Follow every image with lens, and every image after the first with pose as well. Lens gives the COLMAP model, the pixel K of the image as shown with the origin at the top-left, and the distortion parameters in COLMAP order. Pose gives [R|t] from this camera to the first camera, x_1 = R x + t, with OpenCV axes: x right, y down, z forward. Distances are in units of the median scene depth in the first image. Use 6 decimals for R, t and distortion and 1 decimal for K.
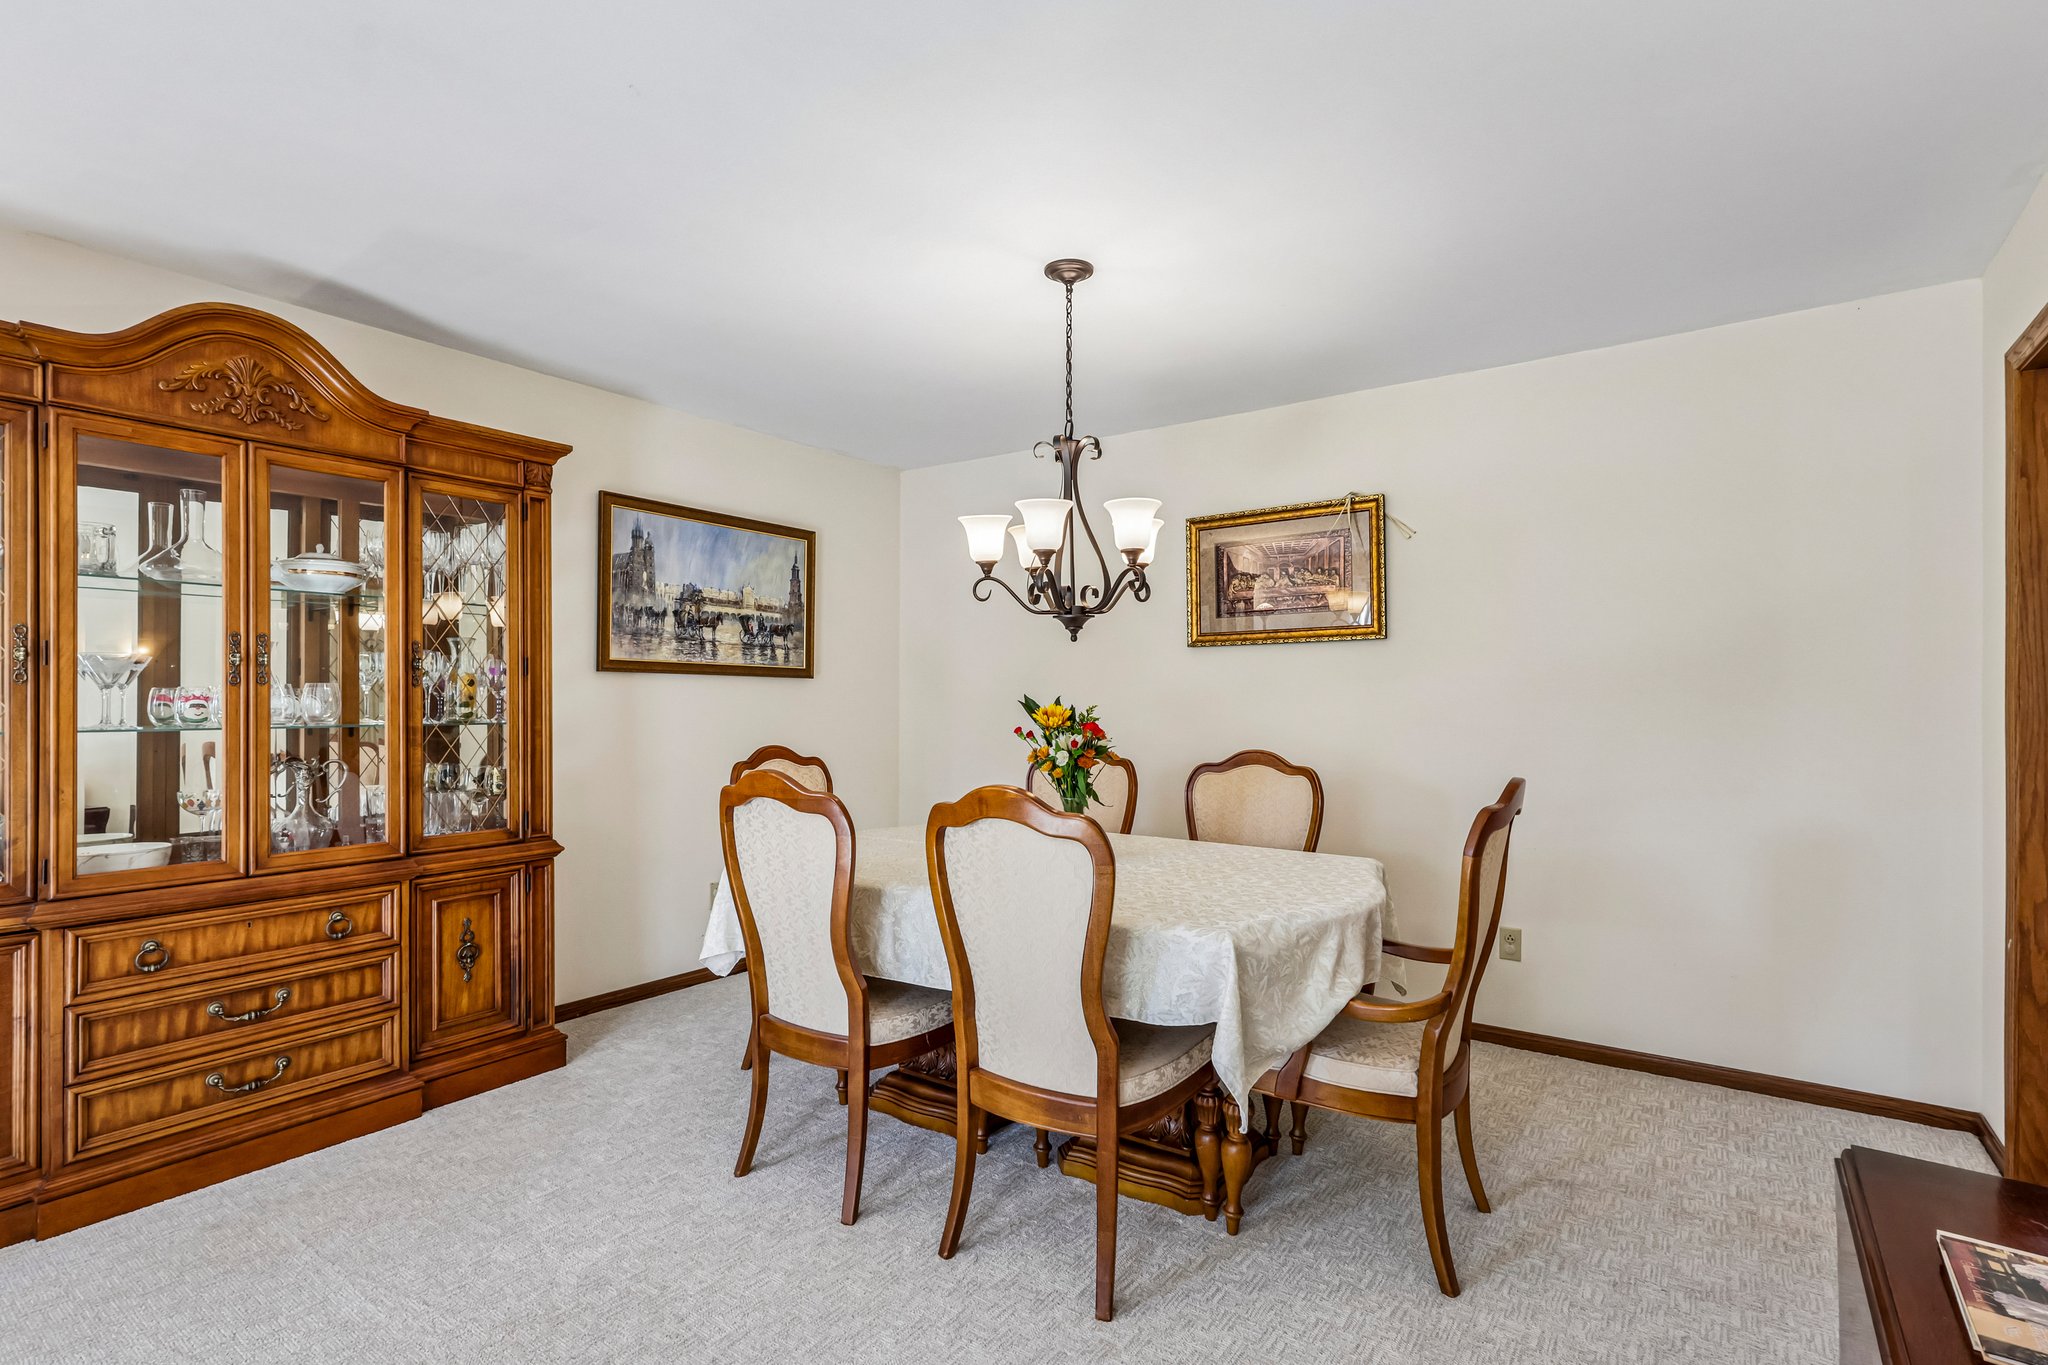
lens RADIAL K [[979.1, 0, 983.4], [0, 979.1, 694.7], [0, 0, 1]] dist [-0.001014, 0.002613]
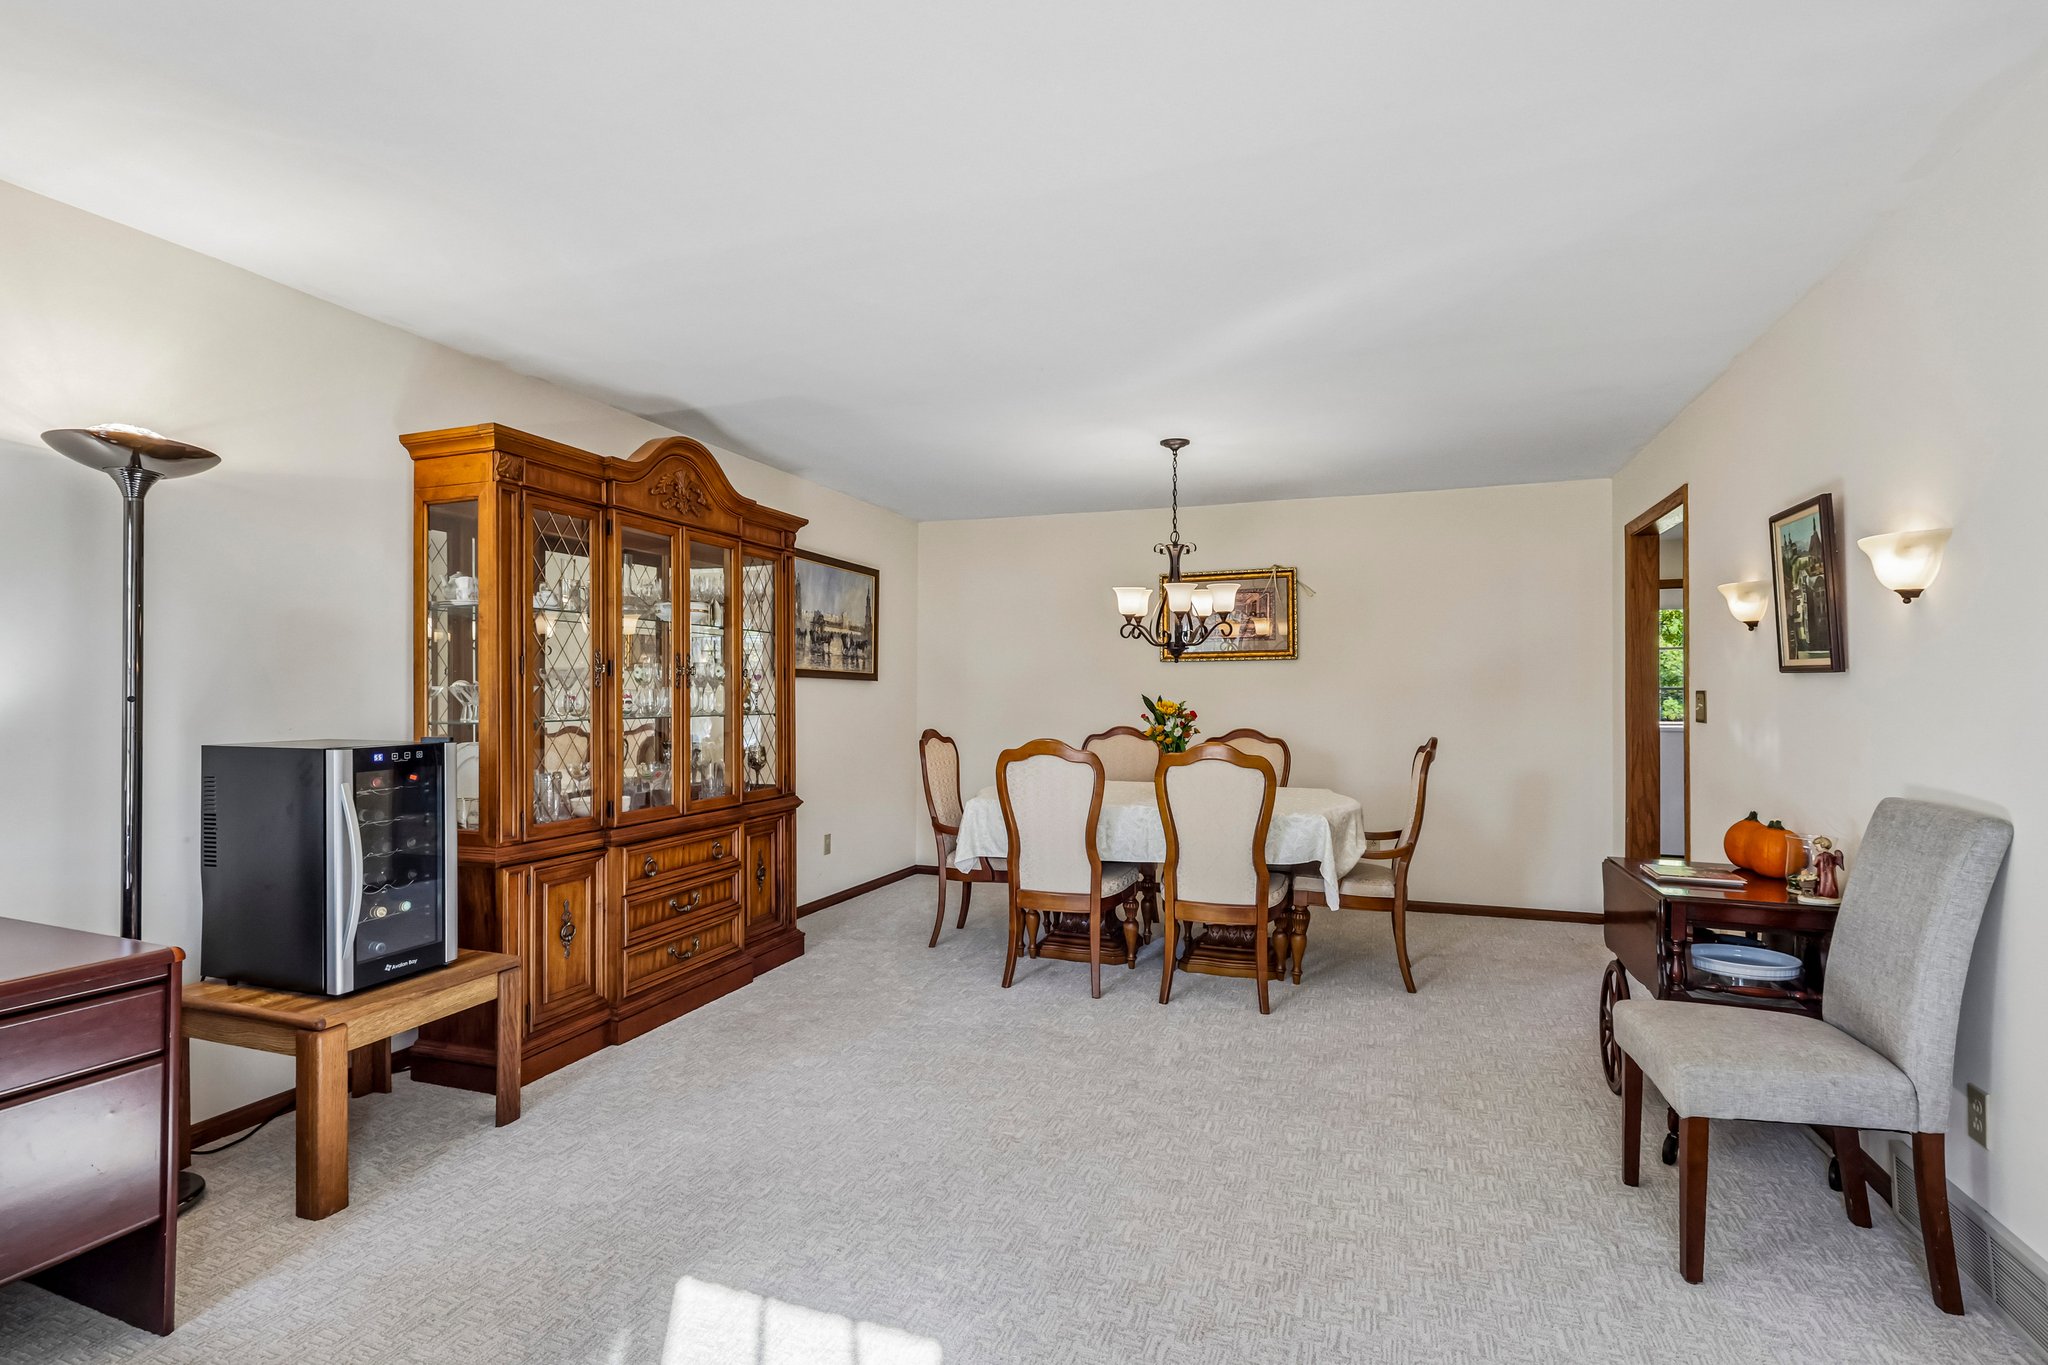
lens RADIAL K [[979.1, 0, 972.1], [0, 979.1, 685.4], [0, 0, 1]] dist [-0.001014, 0.002613]
pose [[0.968528, 0.002868, 0.248890, -0.501854], [-0.001322, 0.999979, -0.006378, -0.003735], [-0.248903, 0.005848, 0.968511, -0.405963]]
